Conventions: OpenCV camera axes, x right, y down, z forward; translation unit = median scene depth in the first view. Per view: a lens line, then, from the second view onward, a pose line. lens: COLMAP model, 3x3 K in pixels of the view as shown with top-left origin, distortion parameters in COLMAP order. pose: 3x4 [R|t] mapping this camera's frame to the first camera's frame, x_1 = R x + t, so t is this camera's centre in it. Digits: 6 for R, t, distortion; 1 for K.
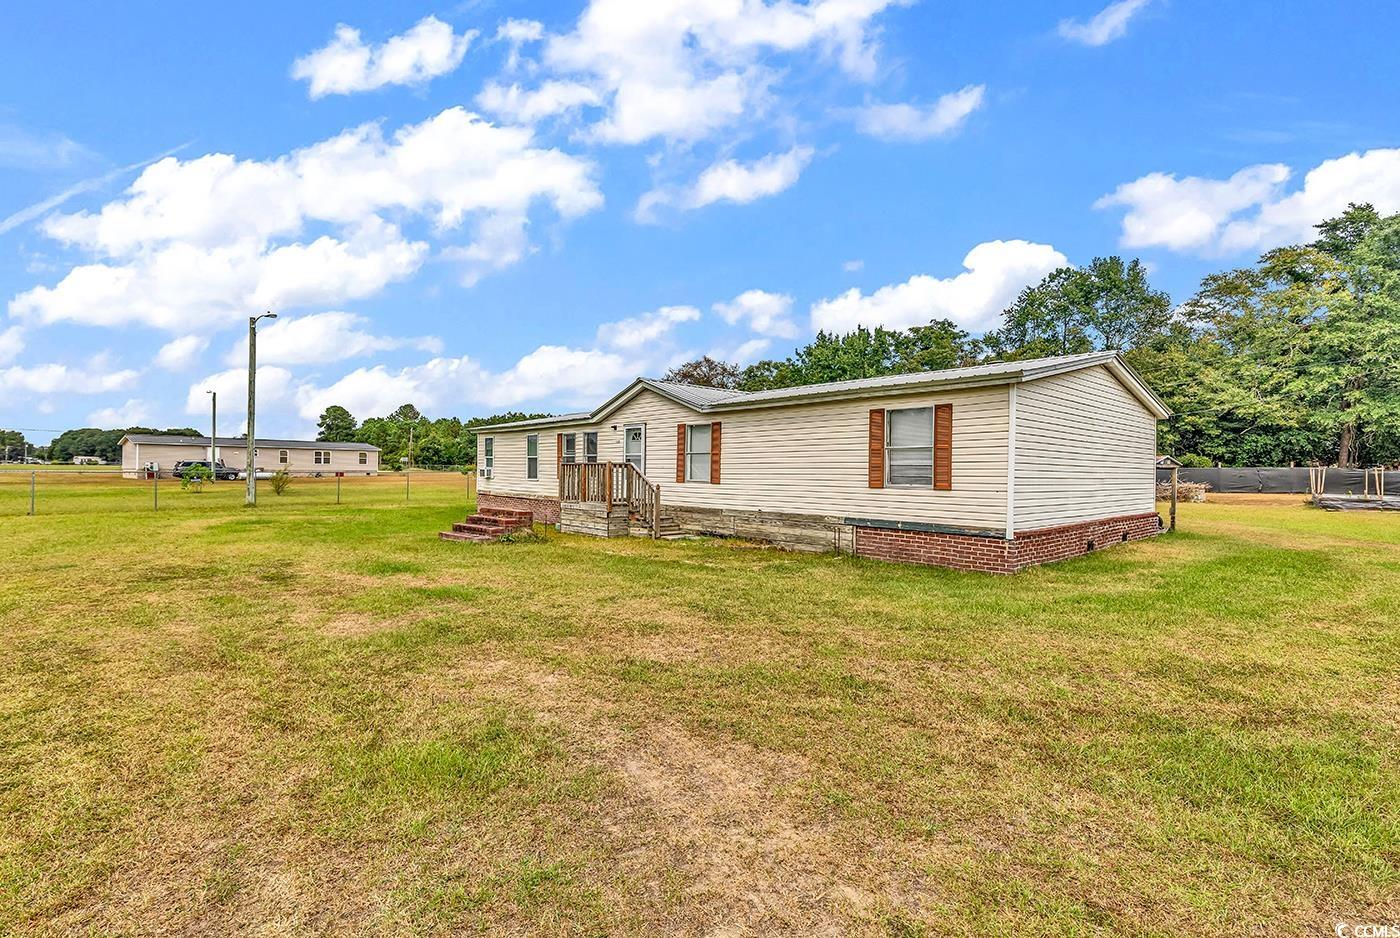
lens RADIAL K [[624.6, 0, 704.5], [0, 624.6, 468.7], [0, 0, 1]] dist [0.003033, -0.000696]
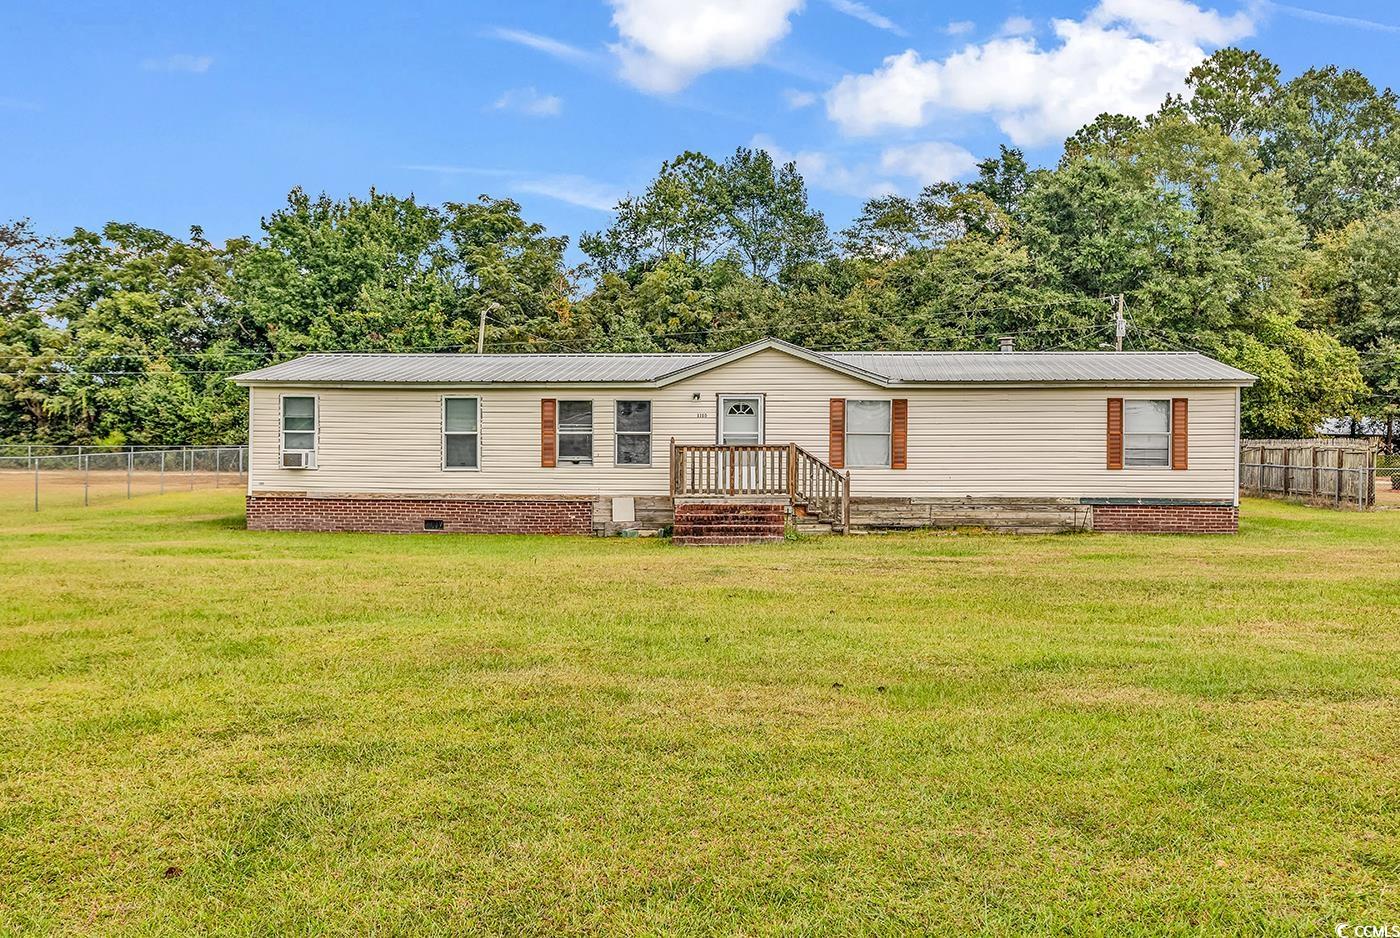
lens RADIAL K [[1294.9, 0, 700.0], [0, 1294.9, 469.0], [0, 0, 1]] dist [-0.003518, 0.010080]
pose [[0.741889, -0.009769, 0.670452, -1.543213], [-0.000555, 0.999885, 0.015183, -0.003711], [-0.670523, -0.011636, 0.741798, -0.178720]]
